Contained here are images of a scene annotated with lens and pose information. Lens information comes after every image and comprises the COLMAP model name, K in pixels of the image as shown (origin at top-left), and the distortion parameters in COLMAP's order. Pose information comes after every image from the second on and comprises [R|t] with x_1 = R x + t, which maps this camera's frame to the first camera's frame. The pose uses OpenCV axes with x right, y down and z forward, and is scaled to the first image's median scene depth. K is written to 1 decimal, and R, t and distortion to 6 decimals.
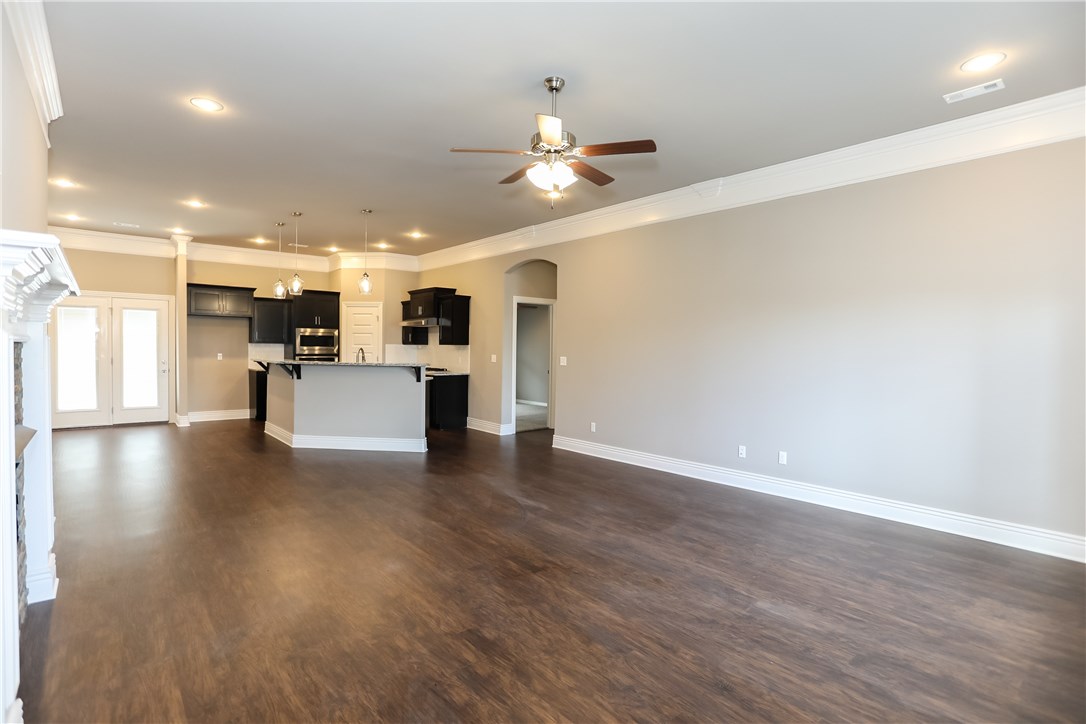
lens RADIAL K [[526.6, 0, 542.9], [0, 526.6, 365.7], [0, 0, 1]] dist [-0.061825, 0.019128]
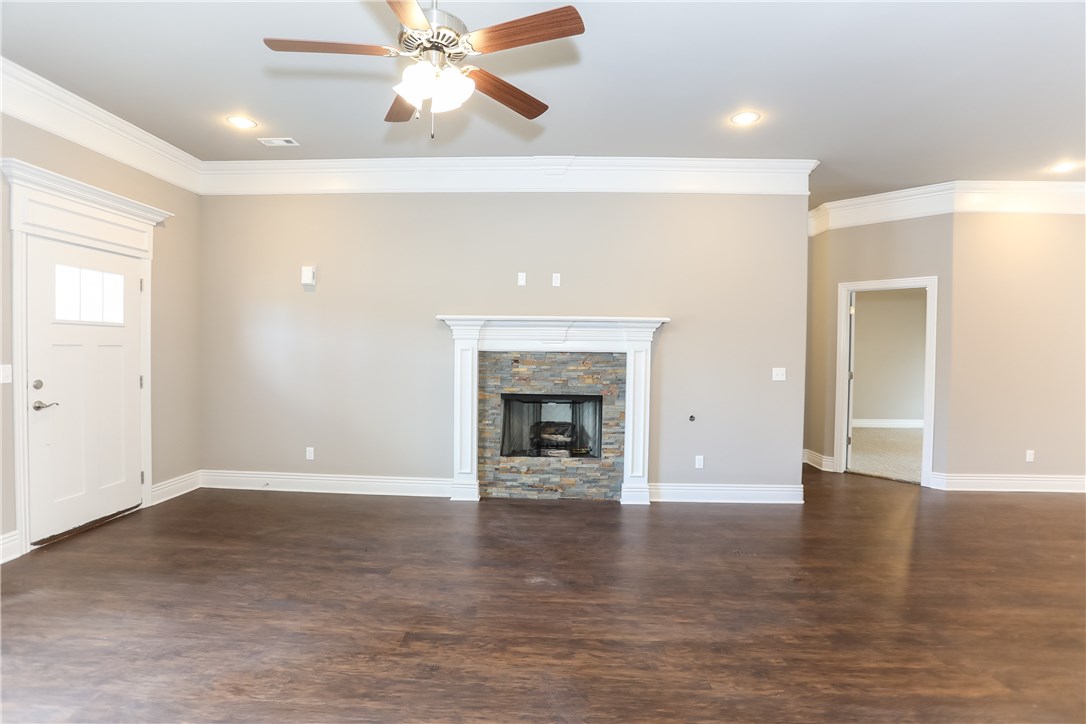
lens RADIAL K [[526.6, 0, 543.2], [0, 526.6, 356.7], [0, 0, 1]] dist [-0.061825, 0.019128]
pose [[-0.682580, -0.013256, -0.730691, 0.169206], [-0.046323, 0.998610, 0.025156, -0.021884], [0.729342, 0.051019, -0.682245, 0.664988]]
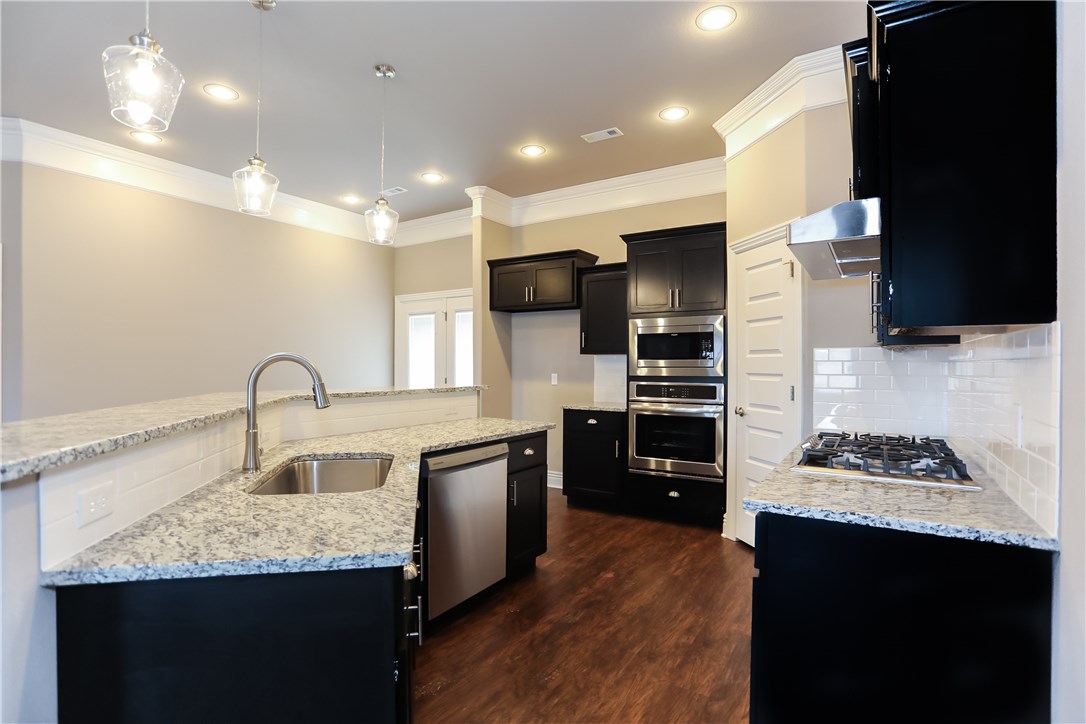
lens RADIAL K [[526.6, 0, 540.5], [0, 526.6, 360.7], [0, 0, 1]] dist [-0.061825, 0.019128]
pose [[0.279744, -0.016924, -0.959926, -0.062941], [-0.030119, 0.999198, -0.026393, -0.025265], [0.959602, 0.036296, 0.279010, 0.938604]]
